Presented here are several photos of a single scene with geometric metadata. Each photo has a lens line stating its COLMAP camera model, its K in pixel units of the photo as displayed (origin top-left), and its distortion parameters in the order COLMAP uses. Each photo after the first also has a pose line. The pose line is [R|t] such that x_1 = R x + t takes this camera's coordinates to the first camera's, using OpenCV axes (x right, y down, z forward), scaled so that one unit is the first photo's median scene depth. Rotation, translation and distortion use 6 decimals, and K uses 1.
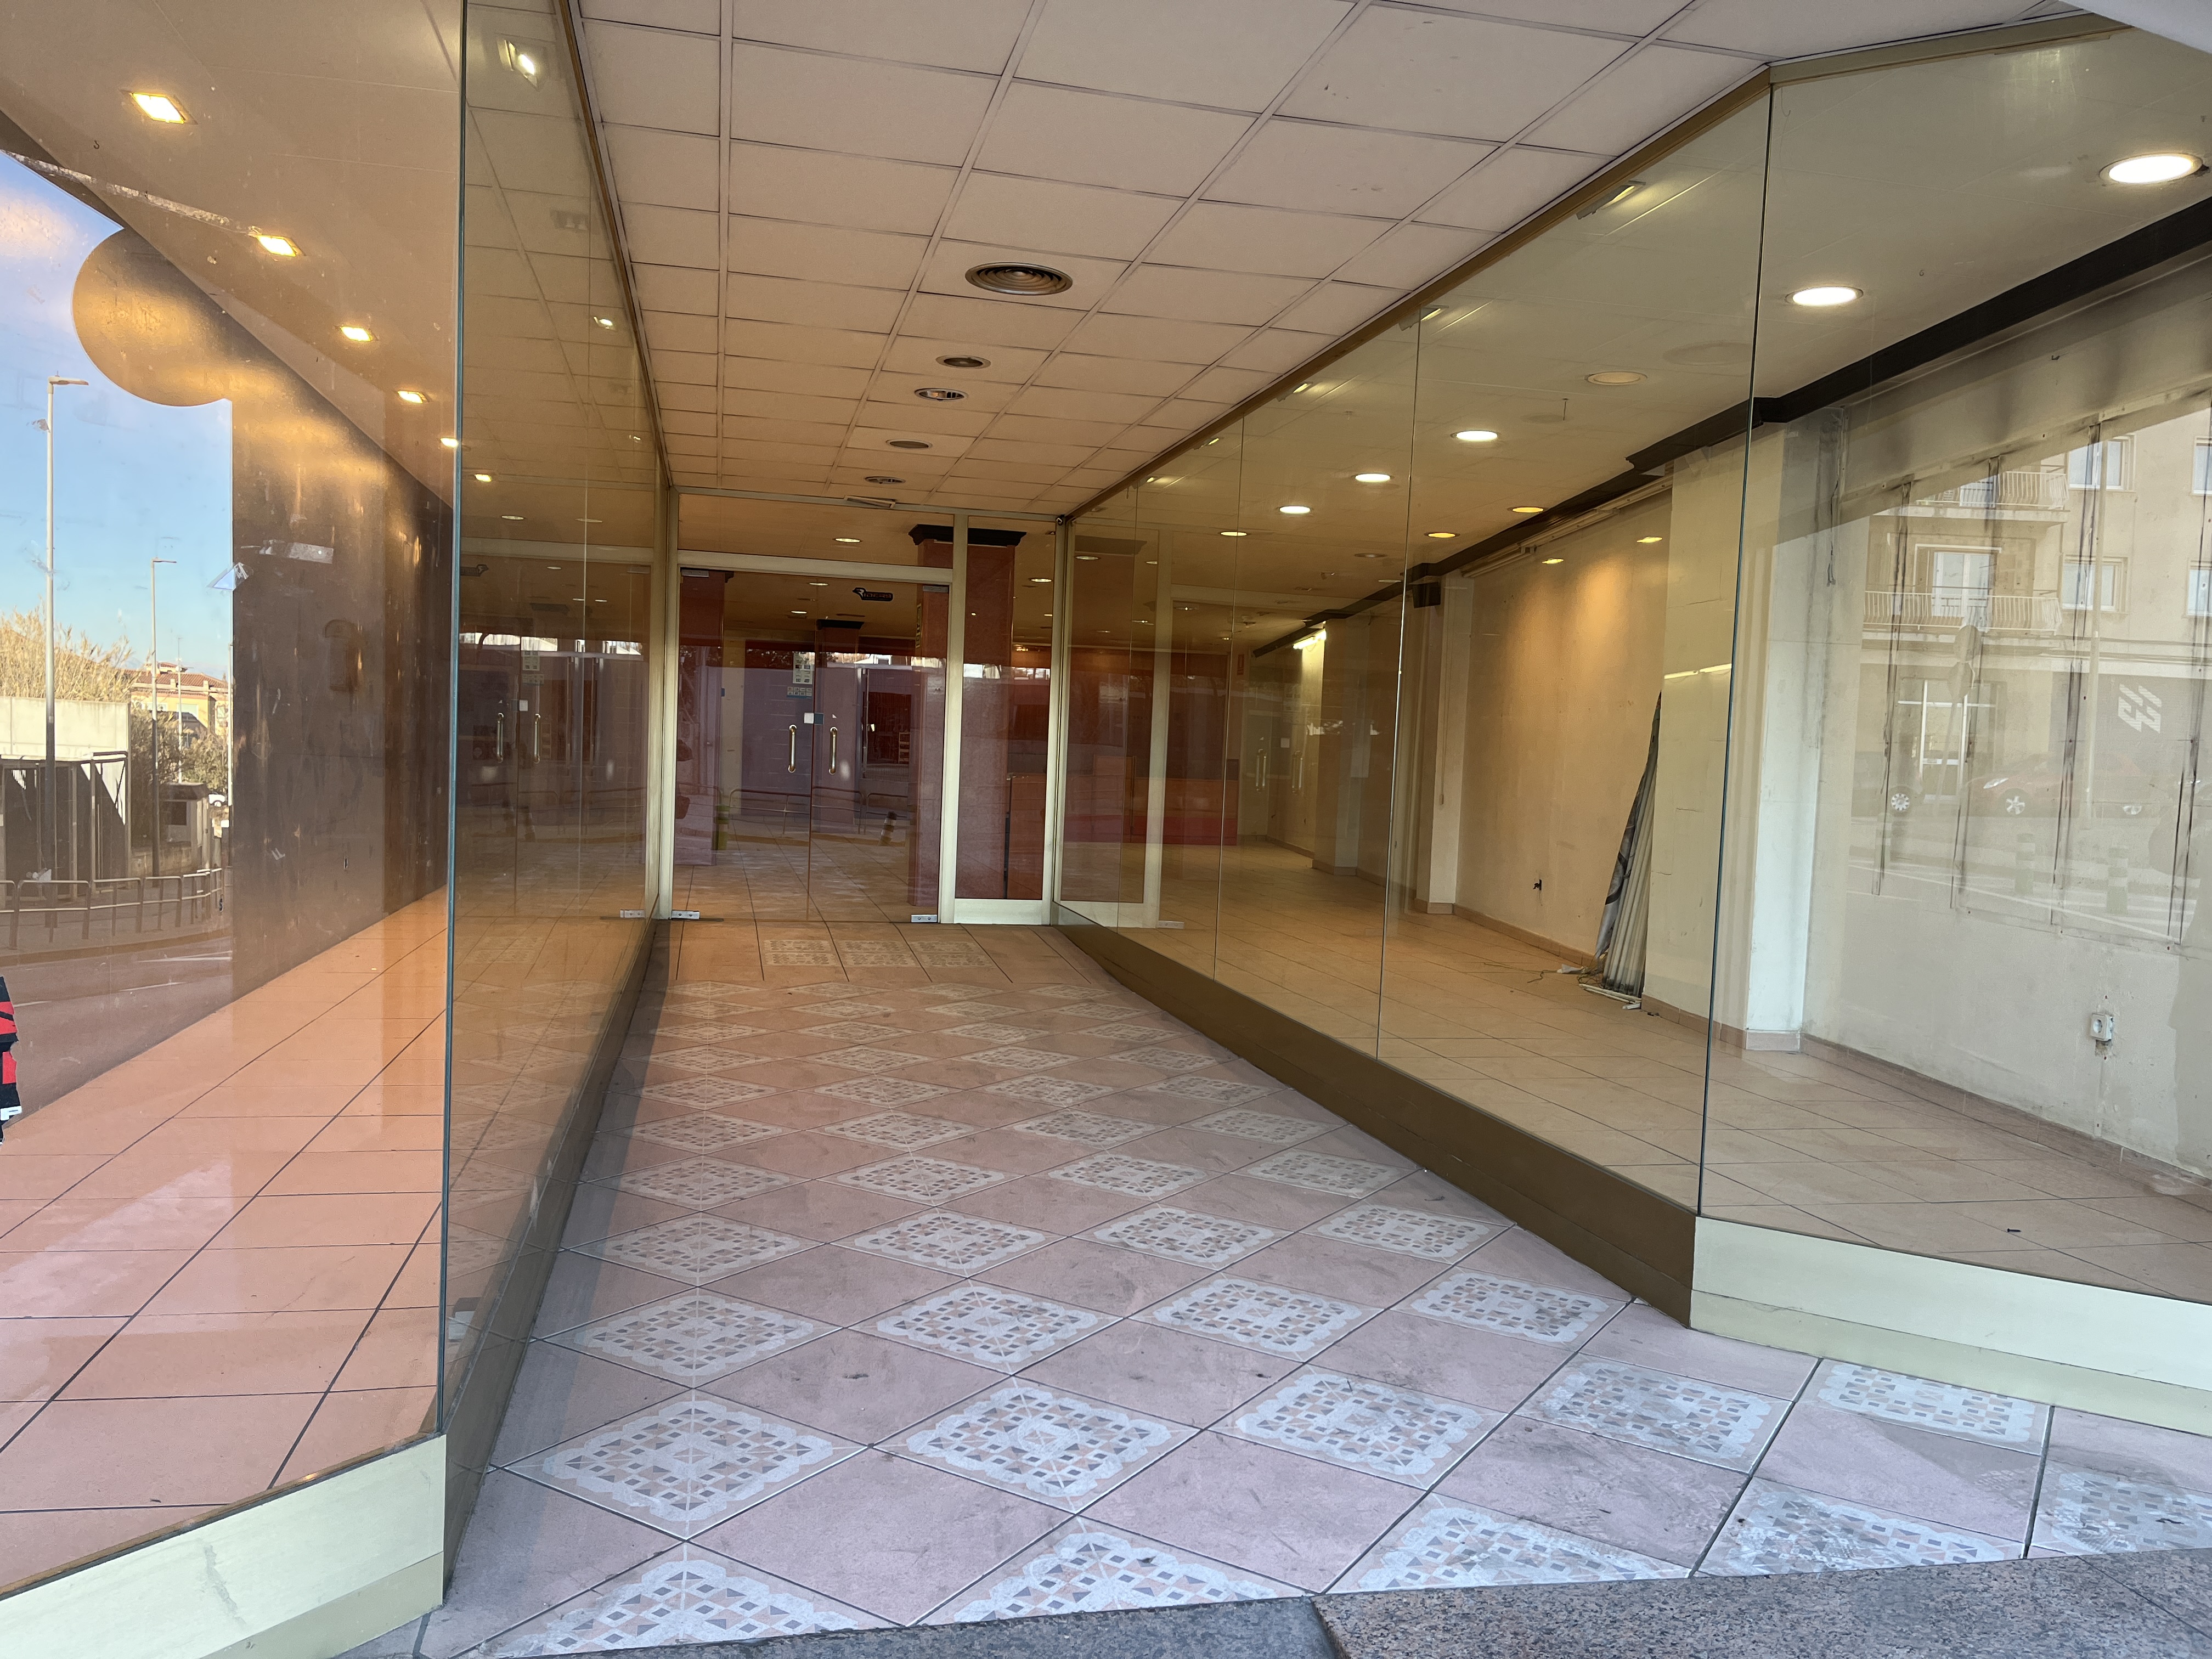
lens RADIAL K [[1665.8, 0, 1095.9], [0, 1665.8, 824.1], [0, 0, 1]] dist [0.041096, -0.042479]
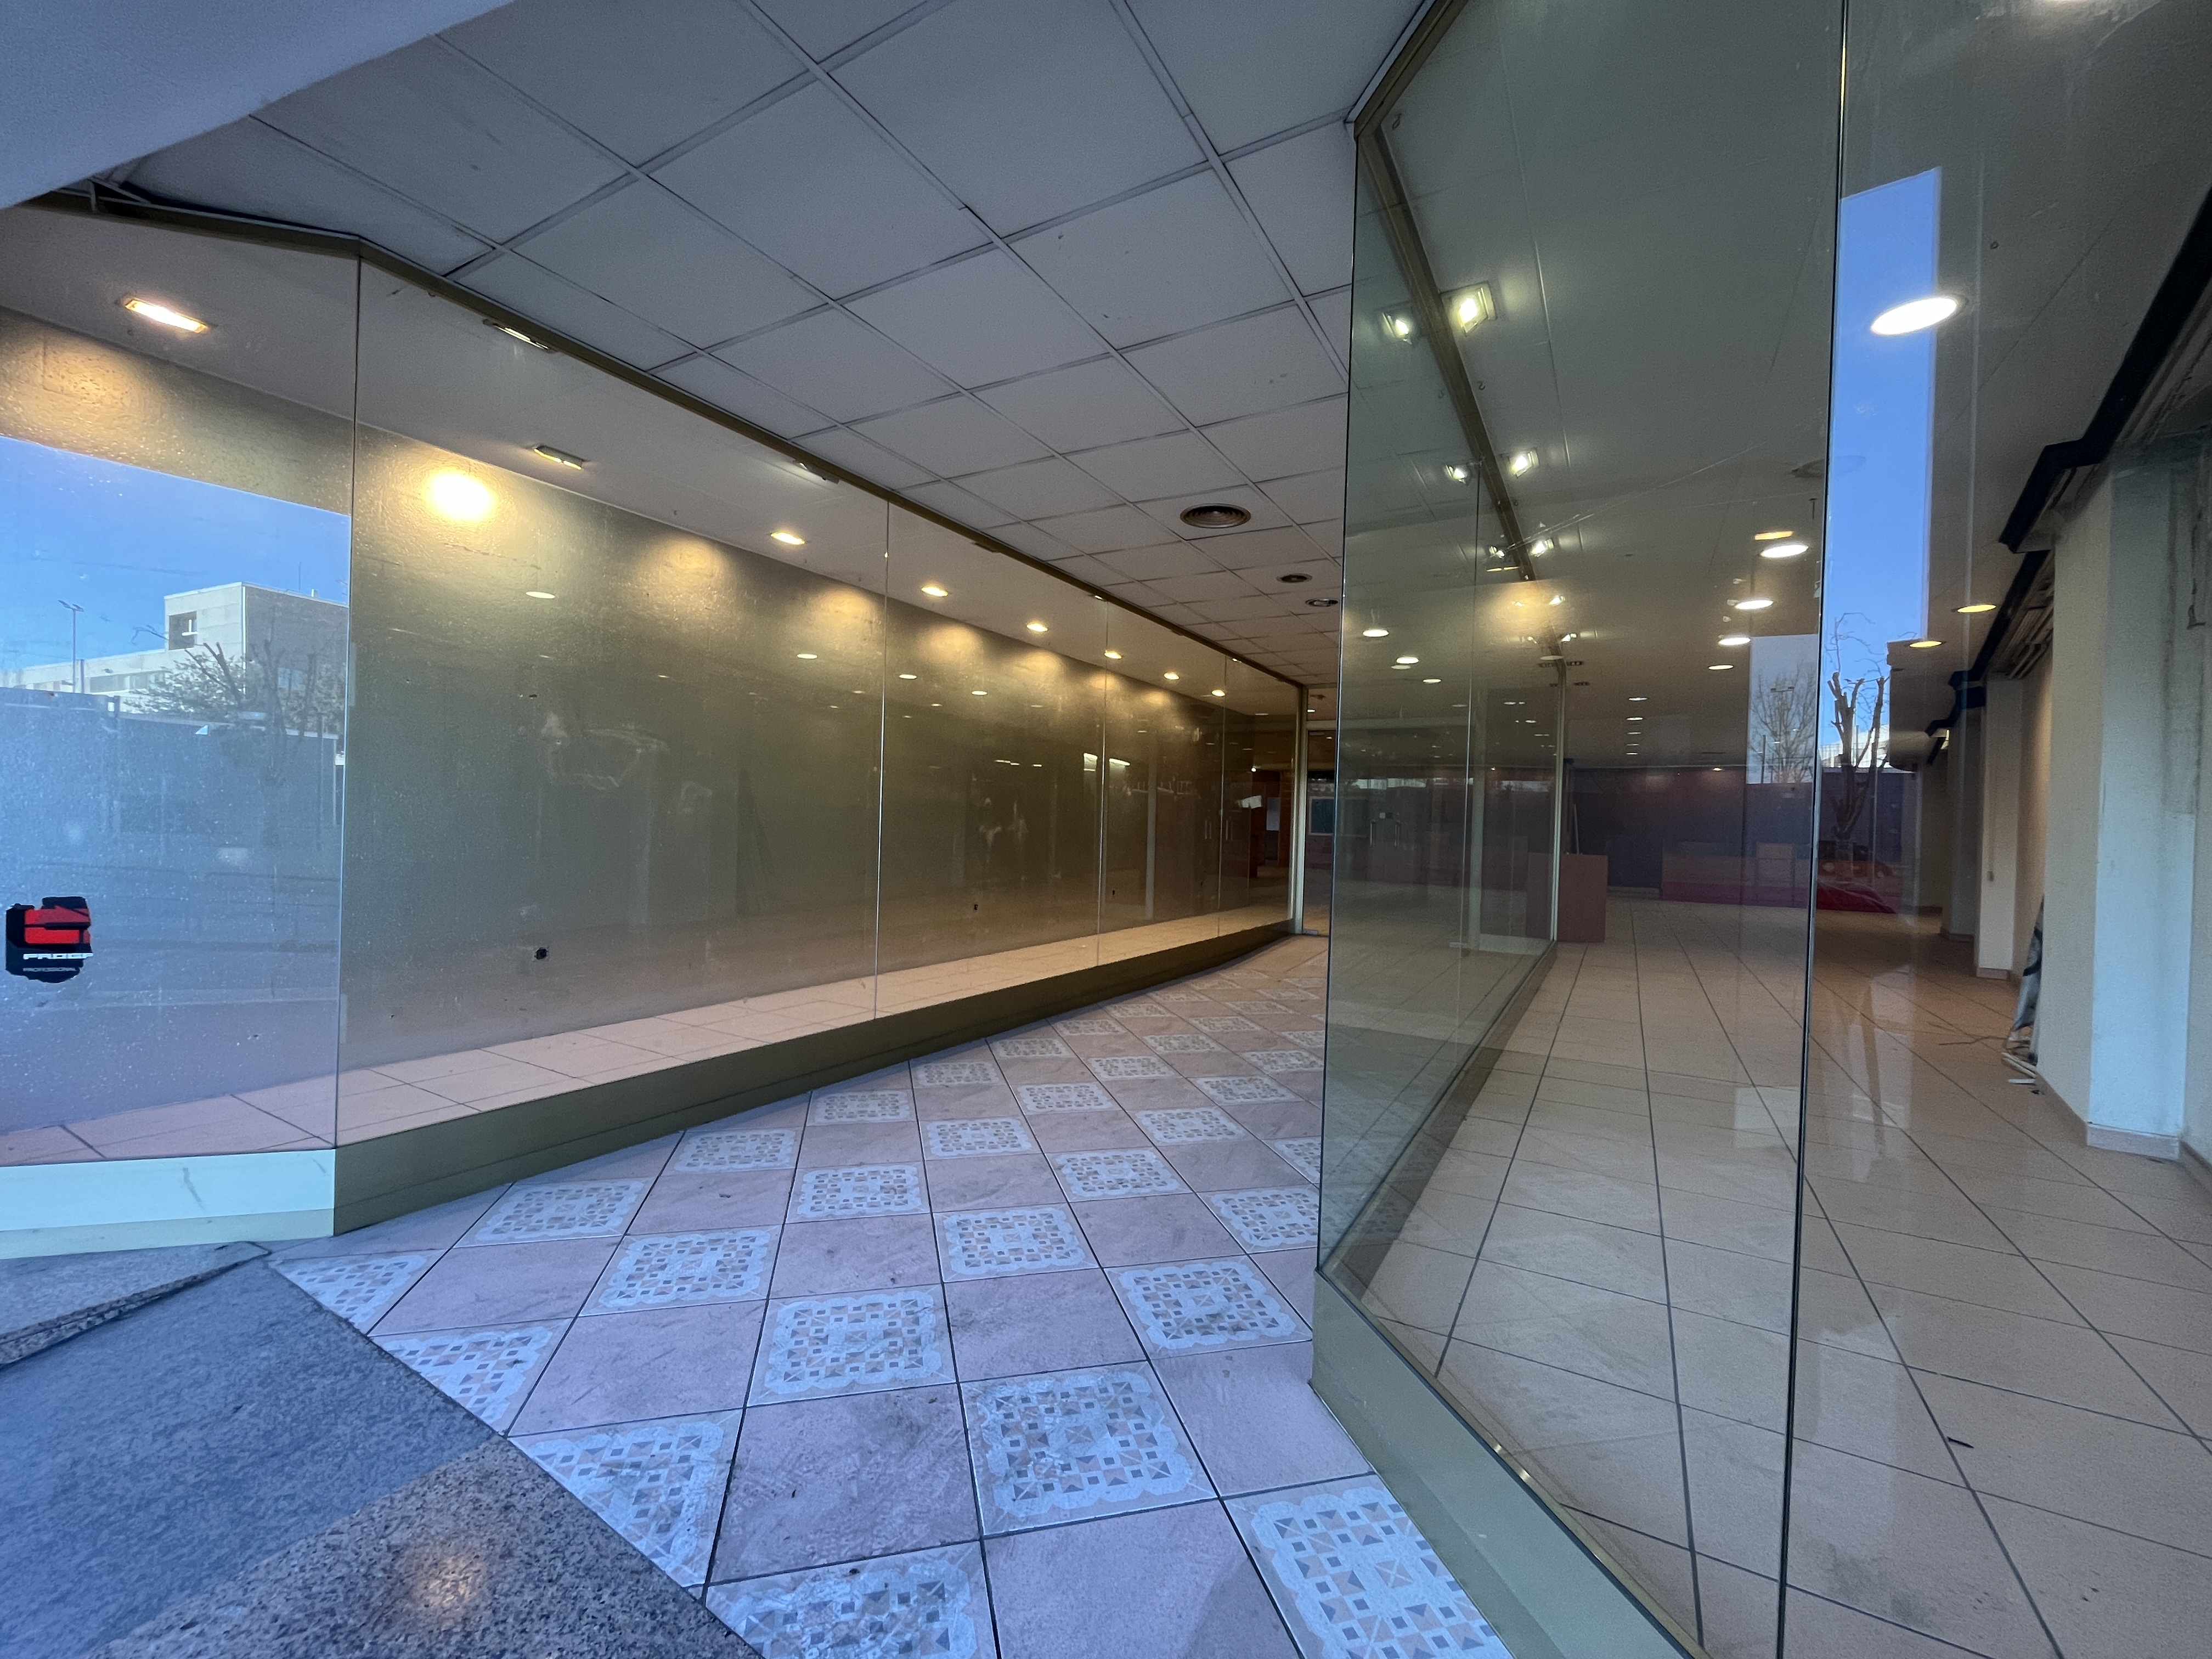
lens RADIAL K [[894.8, 0, 1098.5], [0, 894.8, 823.9], [0, 0, 1]] dist [-0.003477, -0.000133]
pose [[0.730200, -0.016542, -0.683033, 0.602036], [-0.029785, 0.997986, -0.056012, 0.005583], [0.682584, 0.061244, 0.728236, 0.493749]]
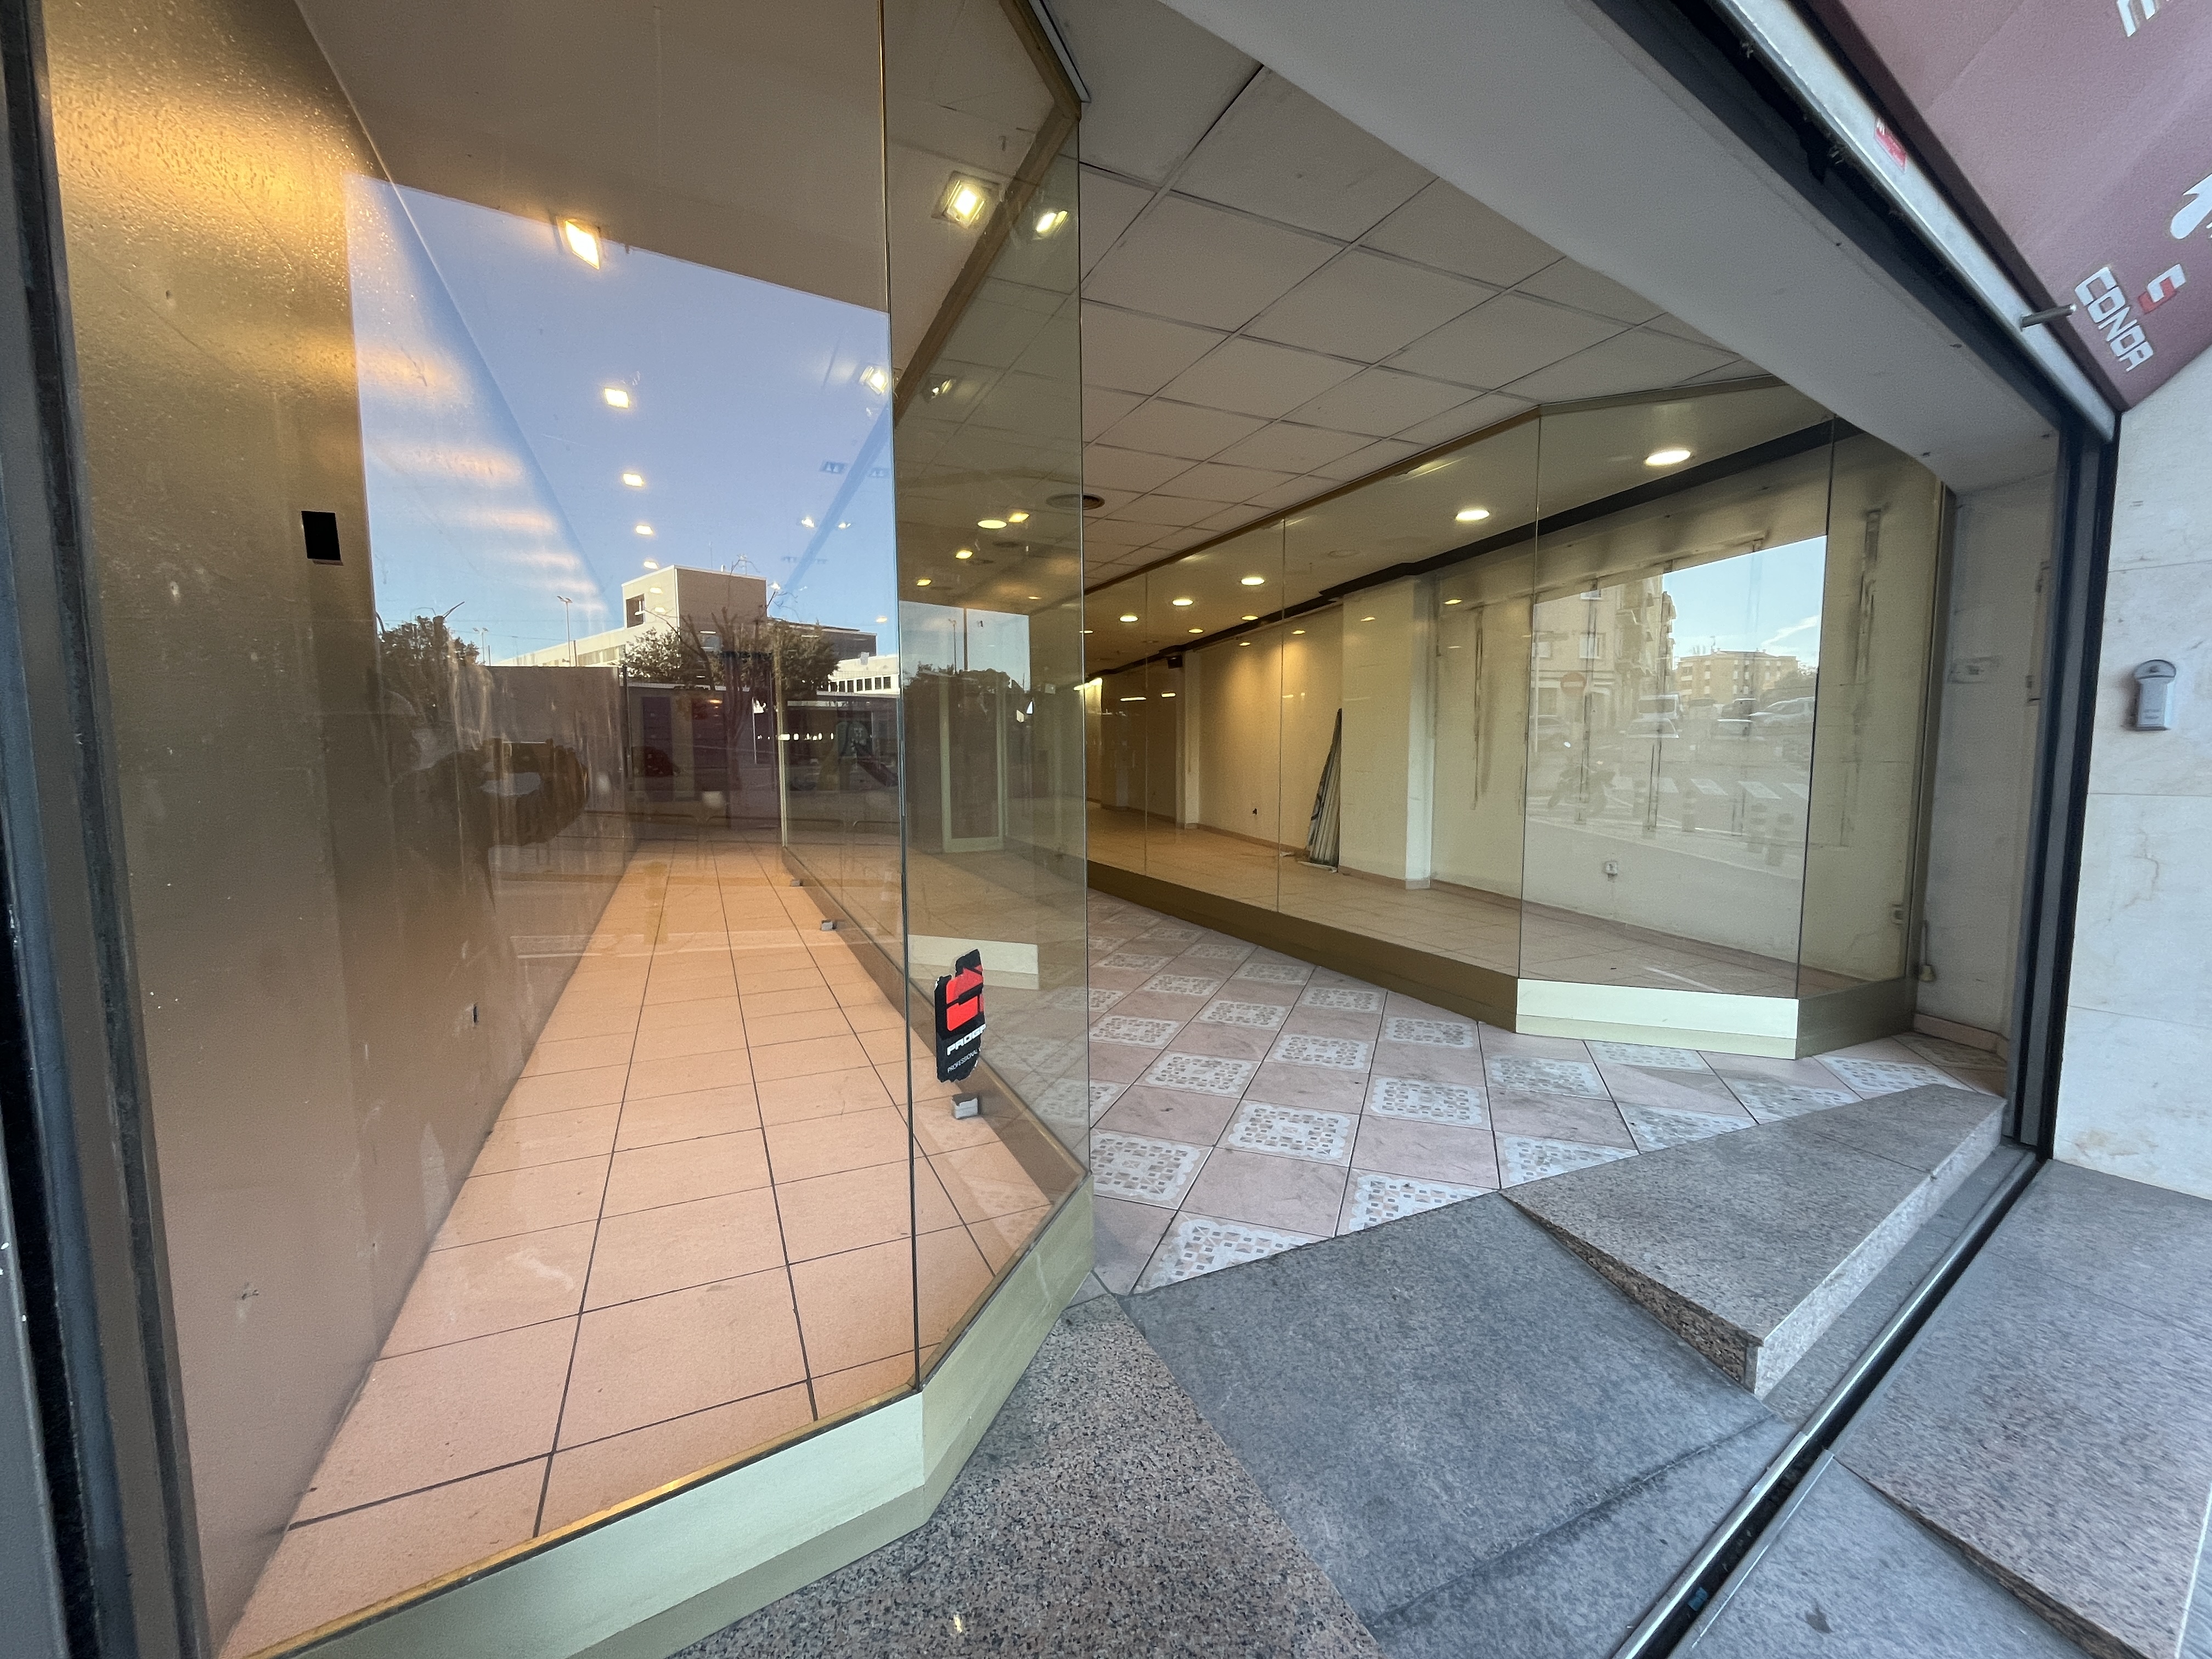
lens RADIAL K [[894.8, 0, 1102.6], [0, 894.8, 826.1], [0, 0, 1]] dist [-0.003477, -0.000133]
pose [[0.978108, -0.063683, 0.198115, -0.325695], [0.053817, 0.997046, 0.054795, -0.037015], [-0.201020, -0.042933, 0.978646, 0.042676]]
